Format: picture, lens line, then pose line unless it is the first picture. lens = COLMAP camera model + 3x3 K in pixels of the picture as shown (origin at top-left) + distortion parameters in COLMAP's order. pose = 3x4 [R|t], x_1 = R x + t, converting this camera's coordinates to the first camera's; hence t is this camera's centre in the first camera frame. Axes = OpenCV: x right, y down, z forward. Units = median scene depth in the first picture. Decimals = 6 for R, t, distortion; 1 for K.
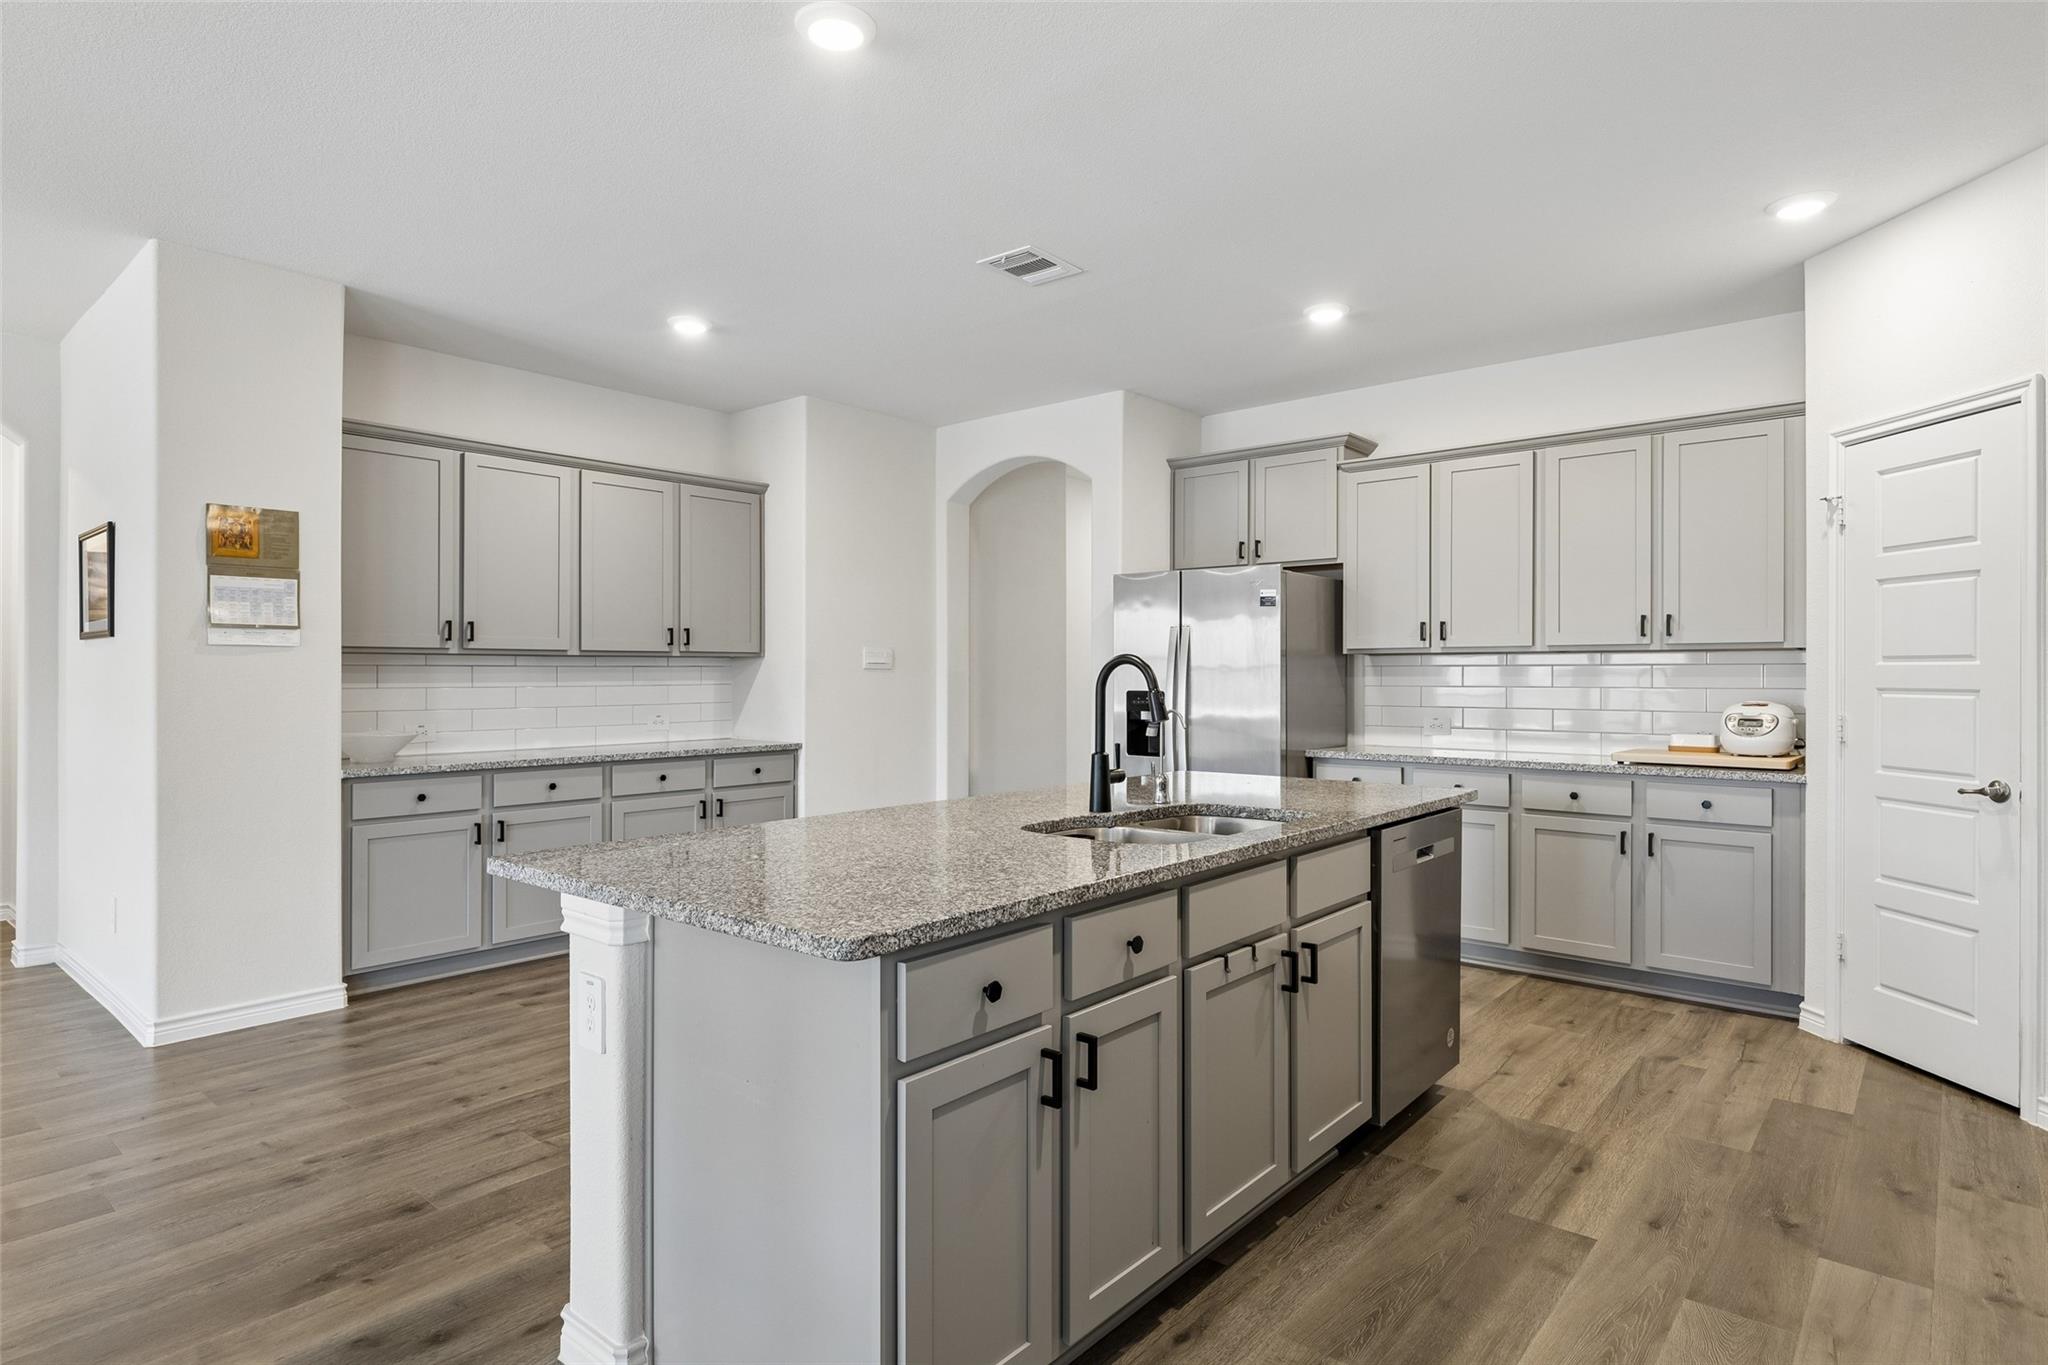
lens RADIAL K [[1094.1, 0, 1029.3], [0, 1094.1, 671.5], [0, 0, 1]] dist [0.004334, -0.000202]
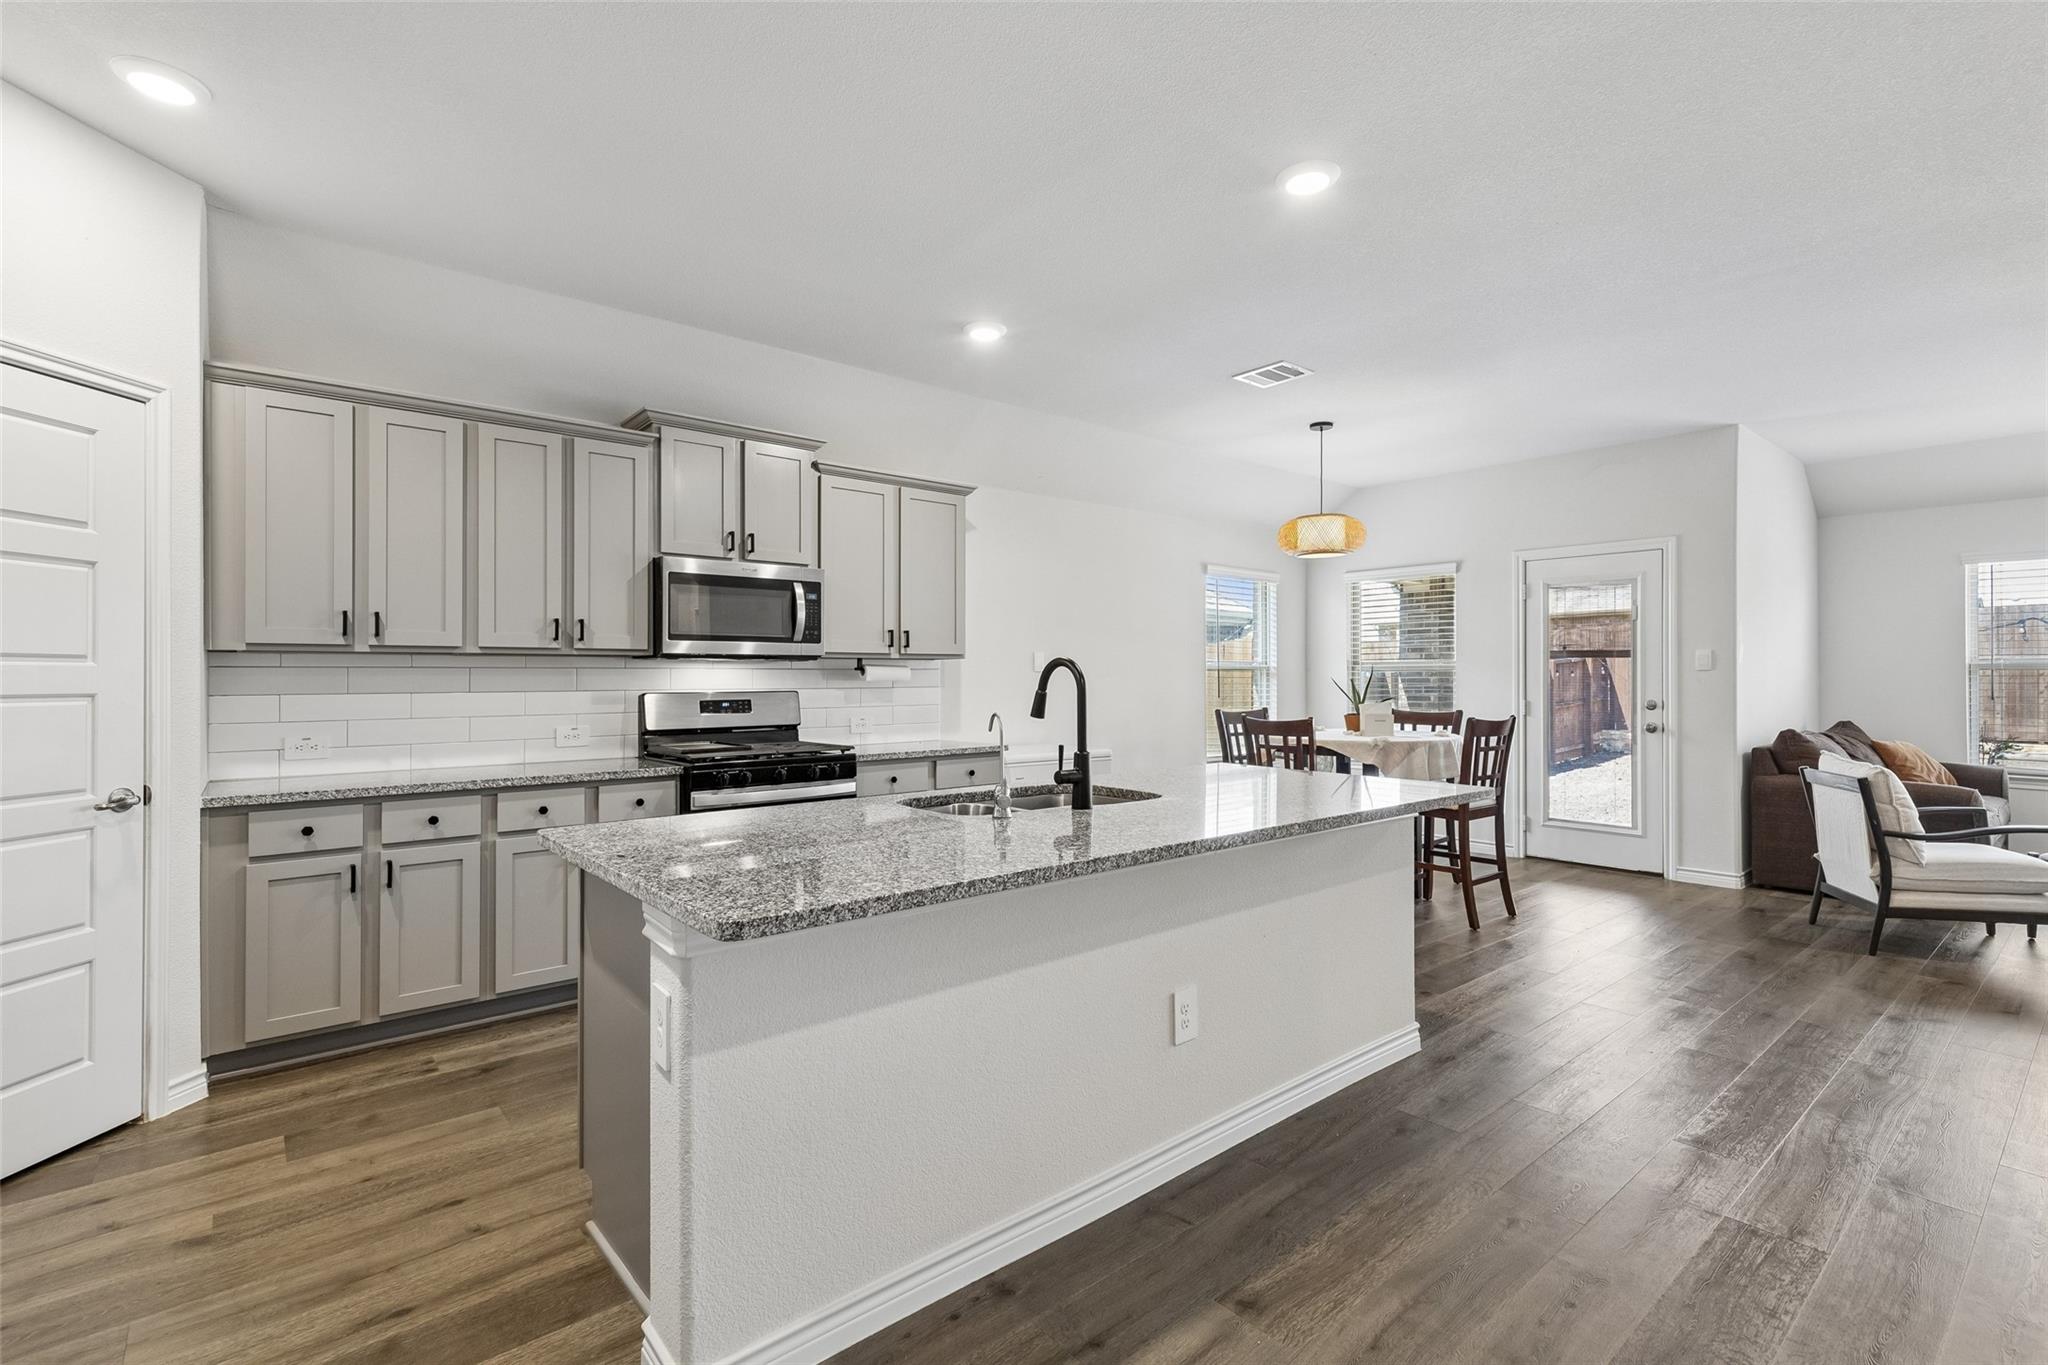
lens RADIAL K [[930.2, 0, 1030.3], [0, 930.2, 671.7], [0, 0, 1]] dist [0.009393, -0.000997]
pose [[-0.986348, 0.001569, 0.164665, -0.026335], [0.000102, 0.999960, -0.008918, 0.004966], [-0.164673, -0.008779, -0.986309, 1.550284]]
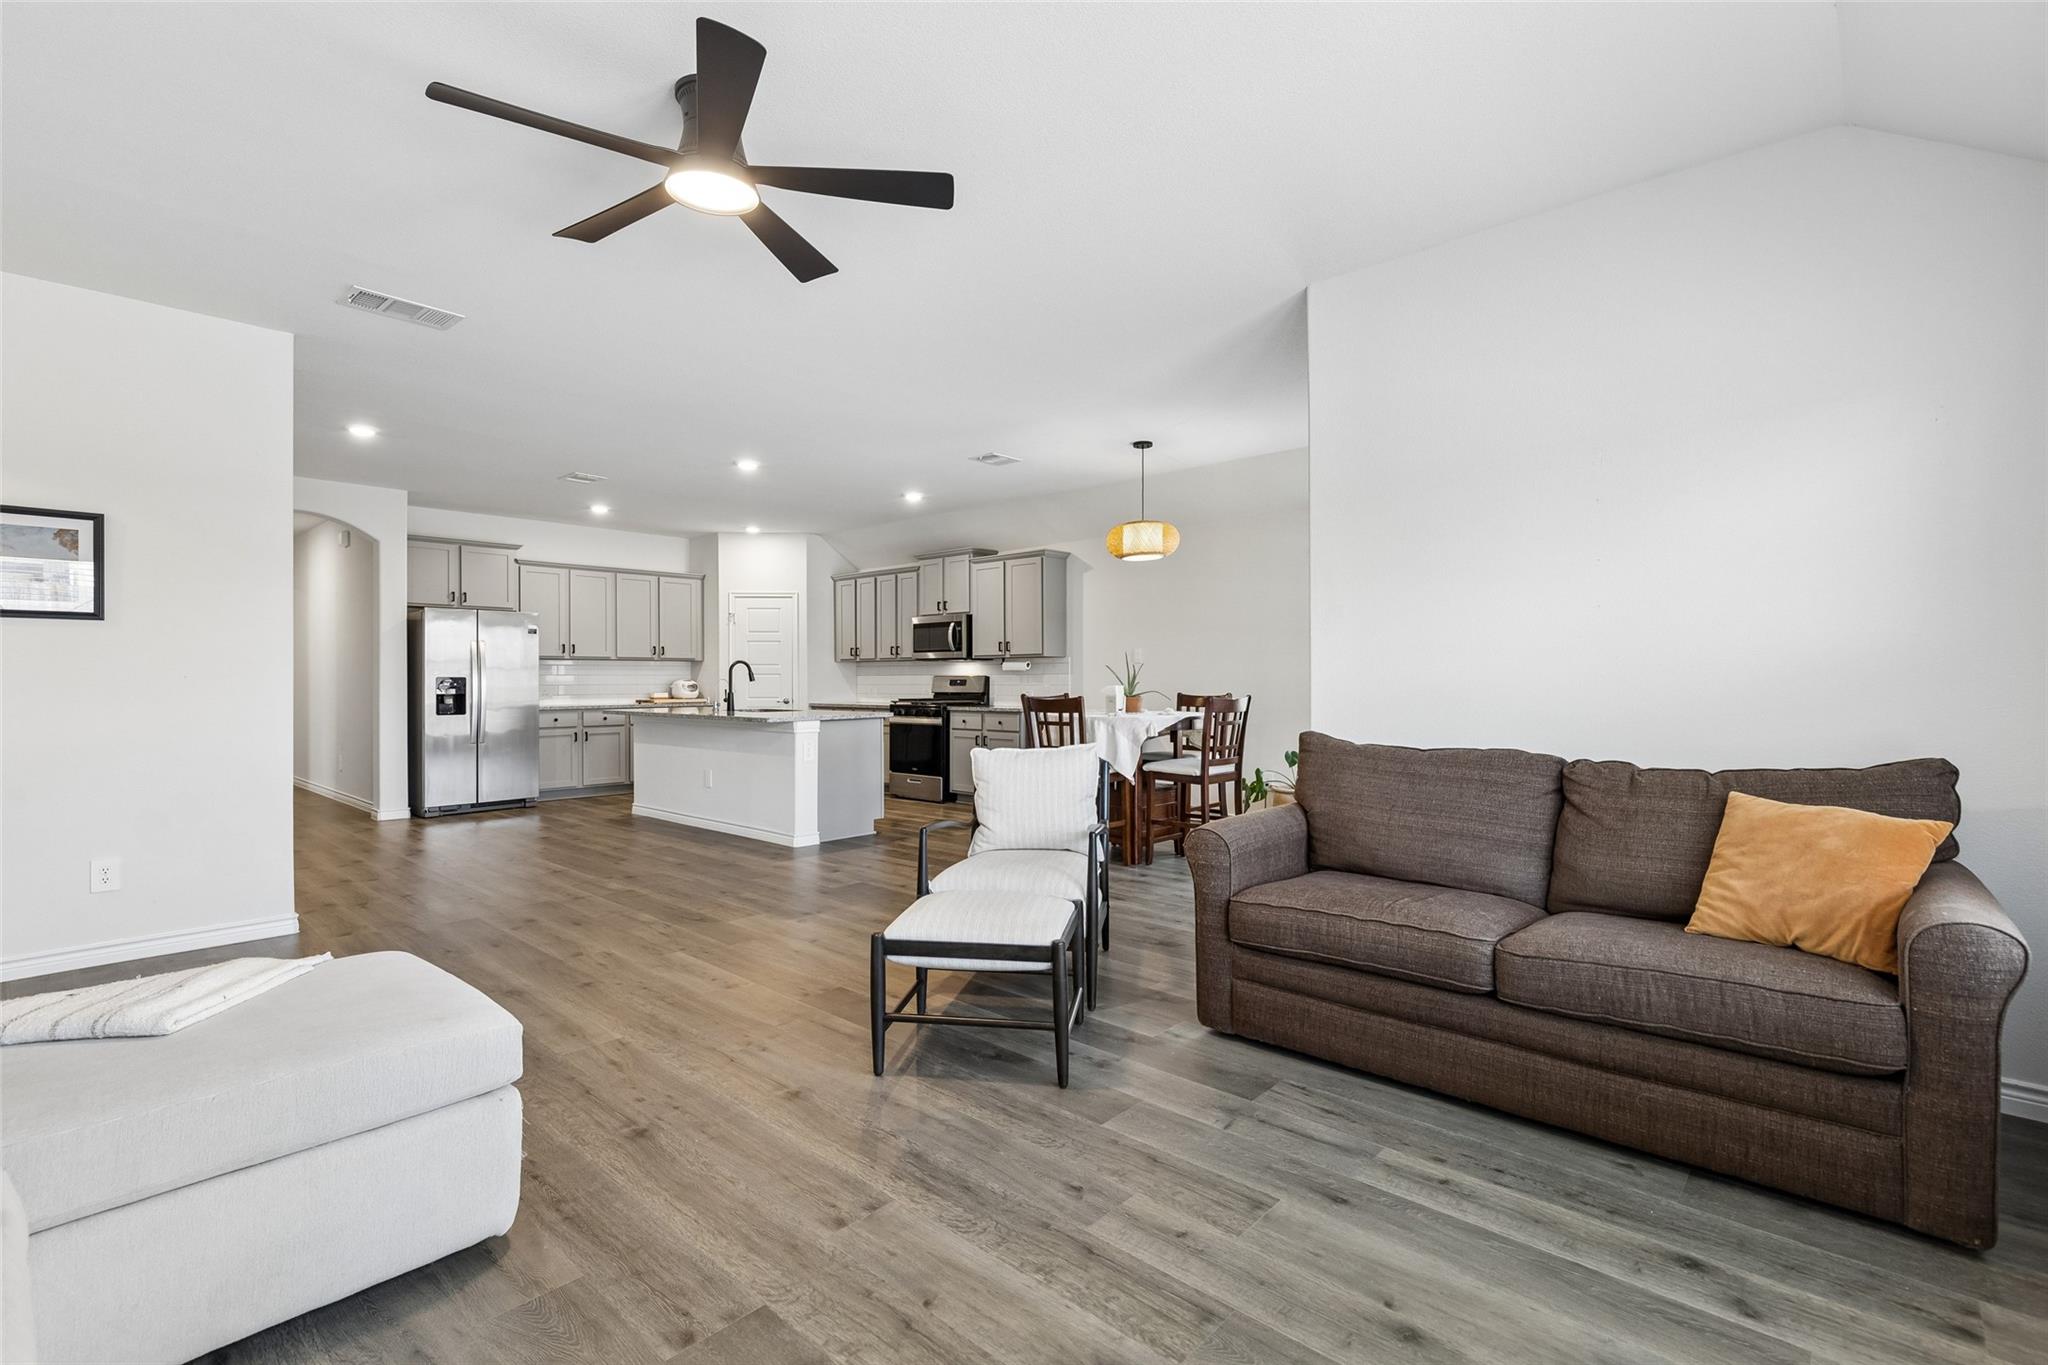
lens RADIAL K [[930.2, 0, 1034.9], [0, 930.2, 676.9], [0, 0, 1]] dist [0.009393, -0.000997]
pose [[0.032657, 0.001391, 0.999466, -2.084260], [-0.001980, 0.999997, -0.001327, 0.027888], [-0.999465, -0.001936, 0.032659, 0.049875]]
